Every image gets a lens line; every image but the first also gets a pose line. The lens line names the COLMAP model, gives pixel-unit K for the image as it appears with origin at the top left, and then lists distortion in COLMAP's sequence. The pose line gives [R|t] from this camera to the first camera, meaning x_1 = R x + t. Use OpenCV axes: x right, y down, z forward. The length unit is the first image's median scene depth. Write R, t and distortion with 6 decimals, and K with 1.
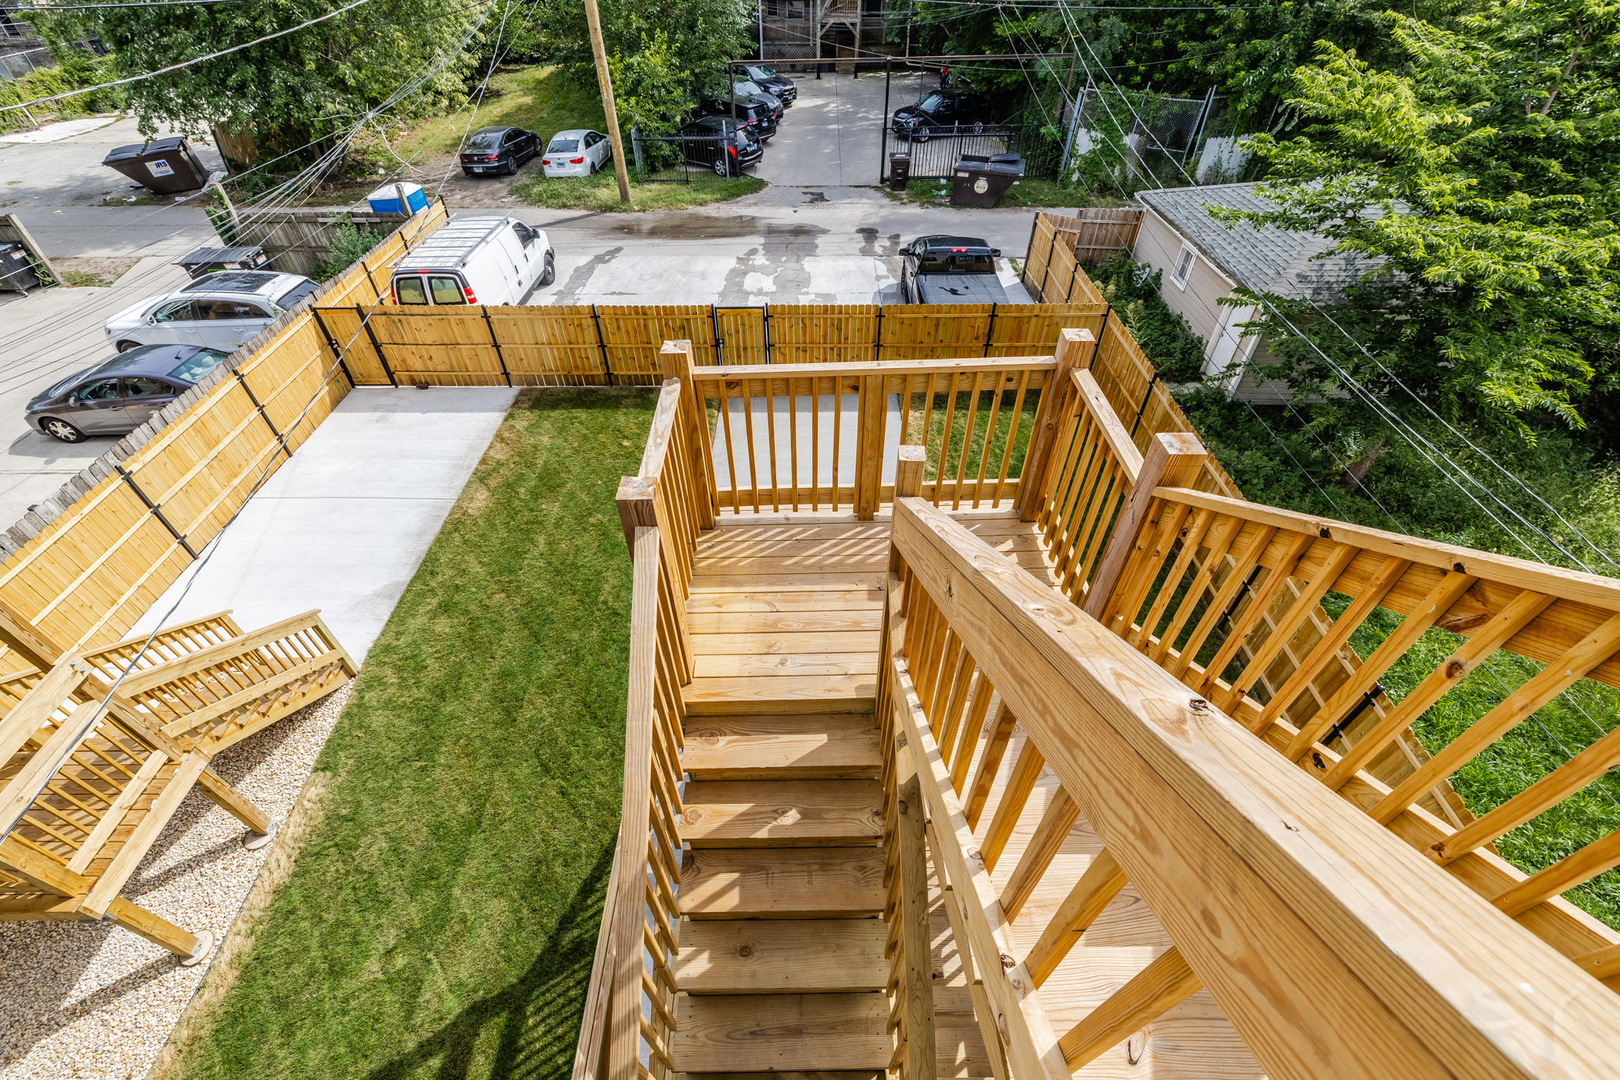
lens RADIAL K [[683.4, 0, 811.5], [0, 683.4, 534.6], [0, 0, 1]] dist [0.003077, 0.001311]
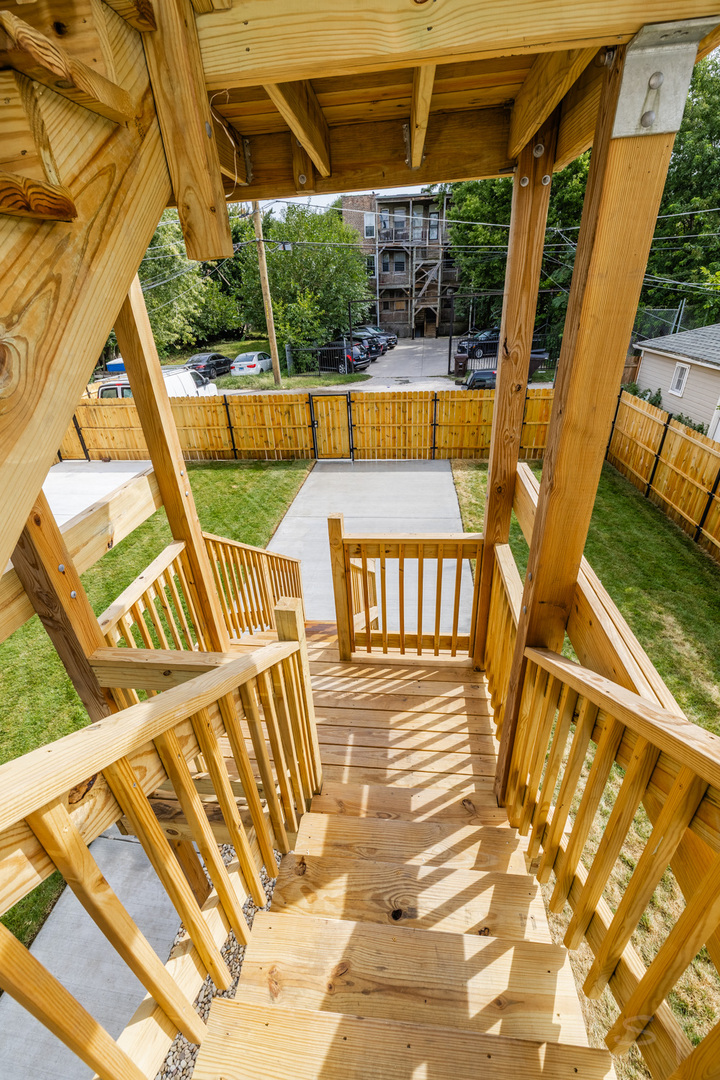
lens RADIAL K [[455.6, 0, 362.1], [0, 455.6, 548.6], [0, 0, 1]] dist [0.003077, 0.001311]
pose [[0.993341, 0.021294, -0.113228, 0.056374], [-0.047124, 0.971897, -0.230640, 0.139604], [0.105135, 0.234440, 0.966429, 0.182685]]
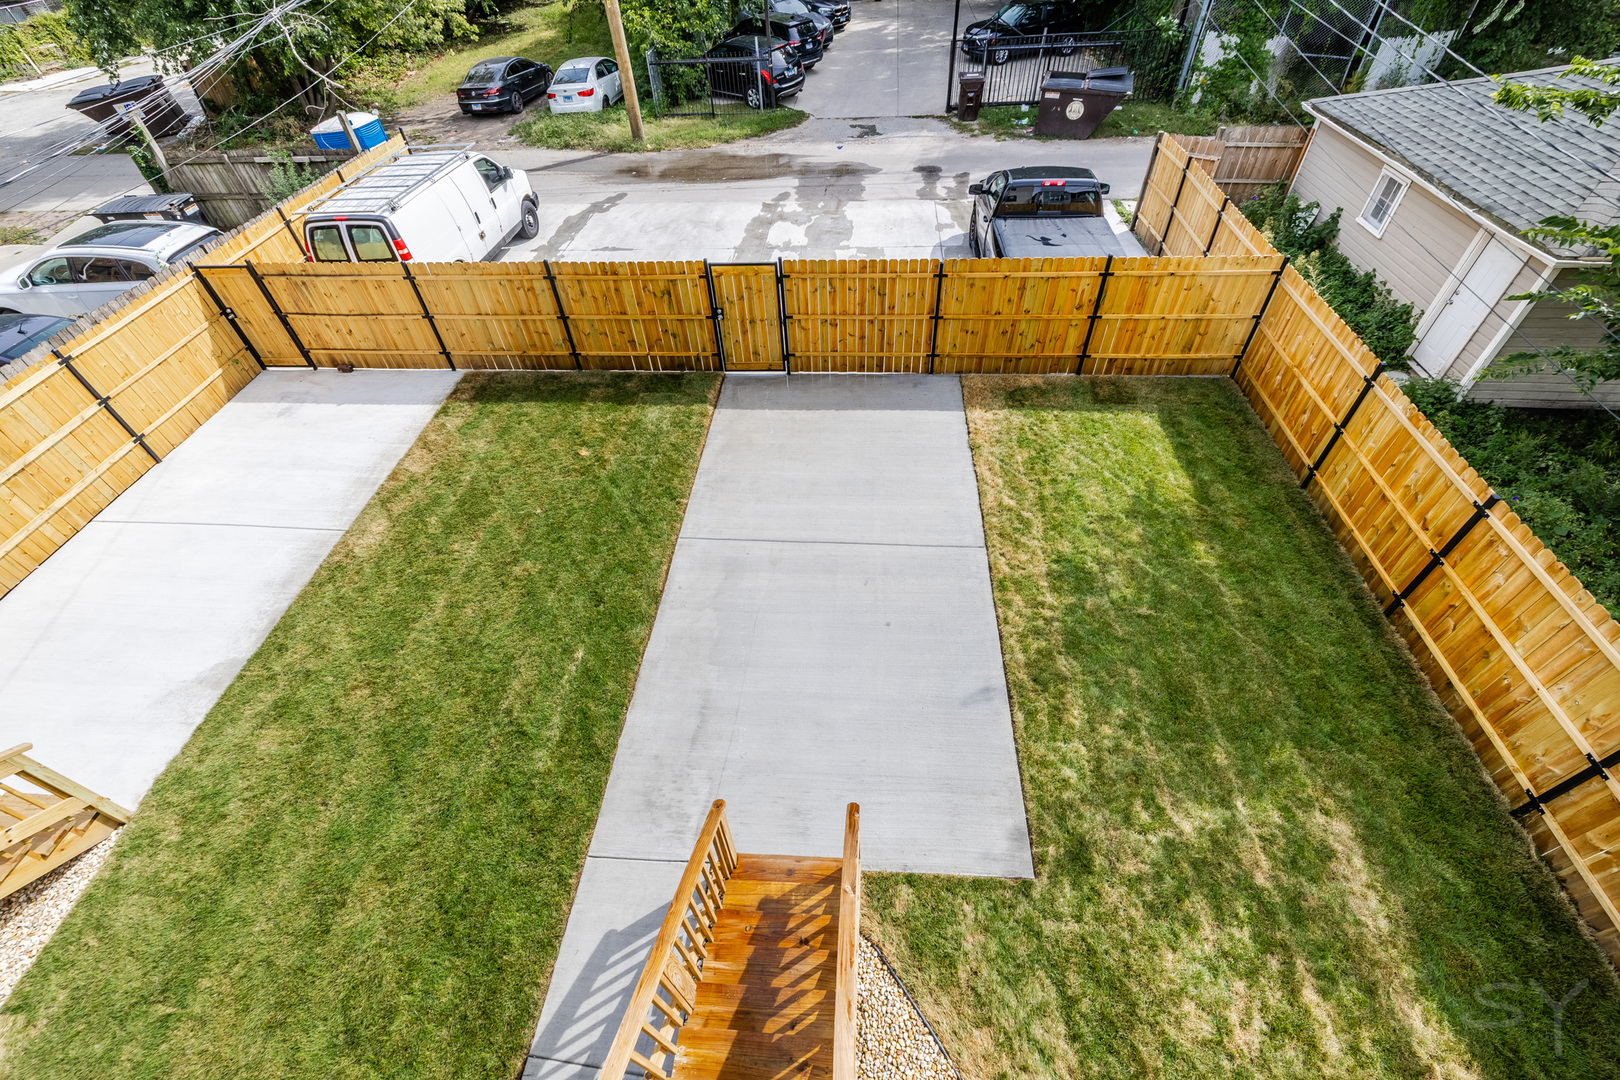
lens RADIAL K [[683.4, 0, 808.7], [0, 683.4, 533.5], [0, 0, 1]] dist [0.003077, 0.001311]
pose [[0.996519, 0.027029, -0.078869, 0.023878], [-0.023389, 0.998635, 0.046713, -0.072152], [0.080023, -0.044705, 0.995790, 0.237271]]
